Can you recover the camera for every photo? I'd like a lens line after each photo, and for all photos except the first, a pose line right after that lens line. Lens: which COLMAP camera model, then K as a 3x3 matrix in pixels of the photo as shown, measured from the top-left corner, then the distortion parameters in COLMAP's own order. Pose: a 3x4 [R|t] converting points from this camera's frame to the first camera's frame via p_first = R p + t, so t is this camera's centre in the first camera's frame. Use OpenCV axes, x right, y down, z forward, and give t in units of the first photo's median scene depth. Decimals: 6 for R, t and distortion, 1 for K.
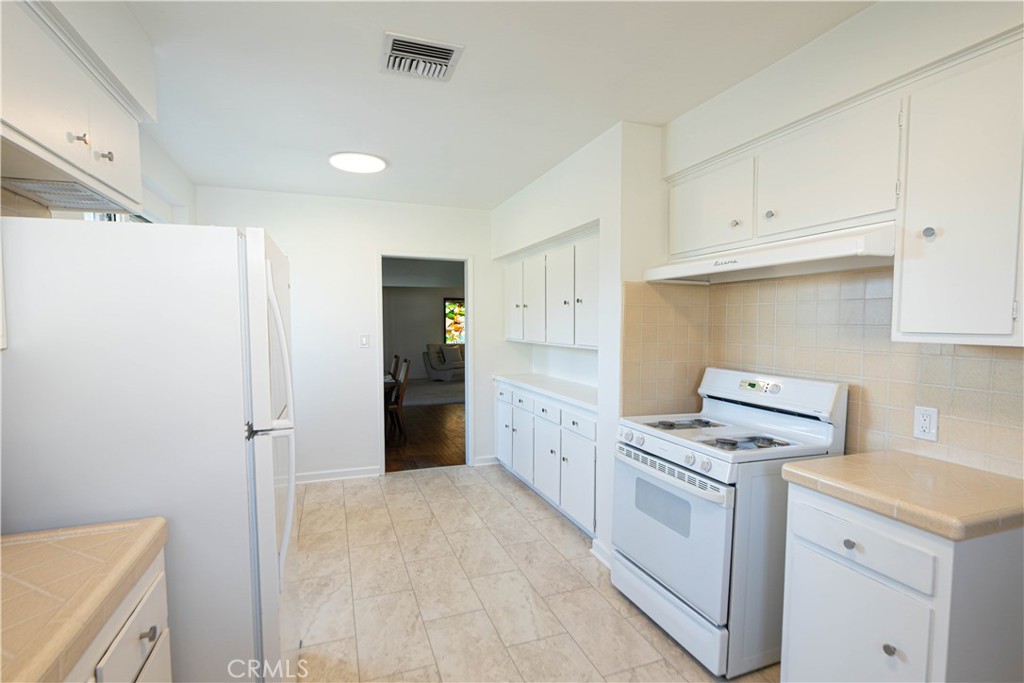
lens RADIAL K [[470.2, 0, 512.0], [0, 470.2, 341.5], [0, 0, 1]] dist [0.002140, 0.000293]
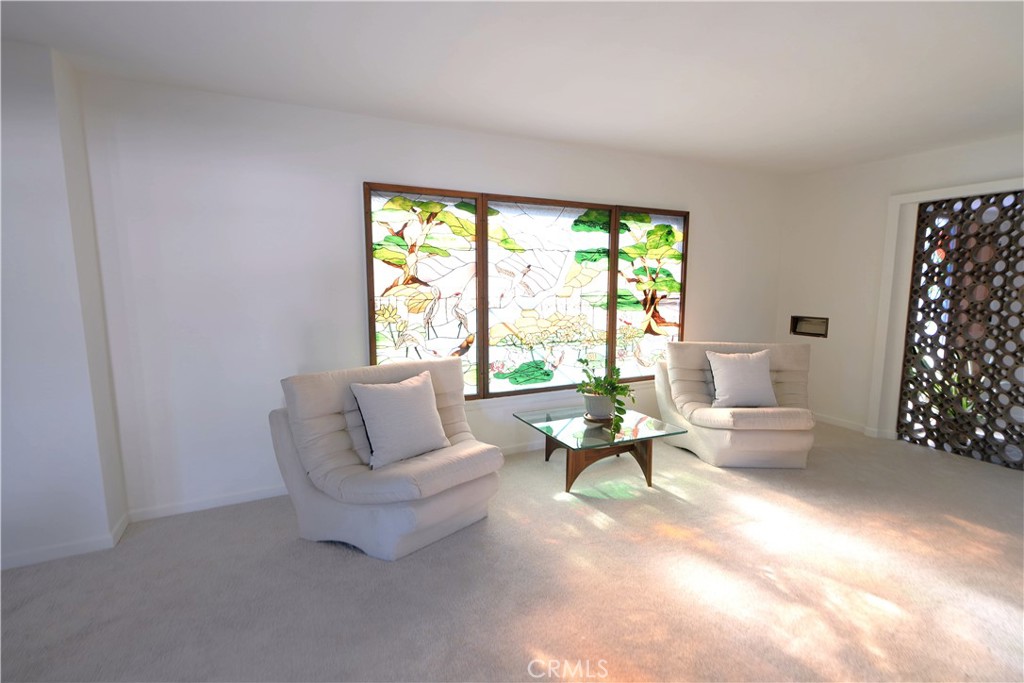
lens RADIAL K [[470.2, 0, 512.0], [0, 470.2, 341.5], [0, 0, 1]] dist [0.002140, 0.000293]
pose [[0.991469, -0.013683, 0.129623, -0.099652], [0.006290, 0.998339, 0.057274, -0.019884], [-0.130191, -0.055970, 0.989908, 0.732439]]
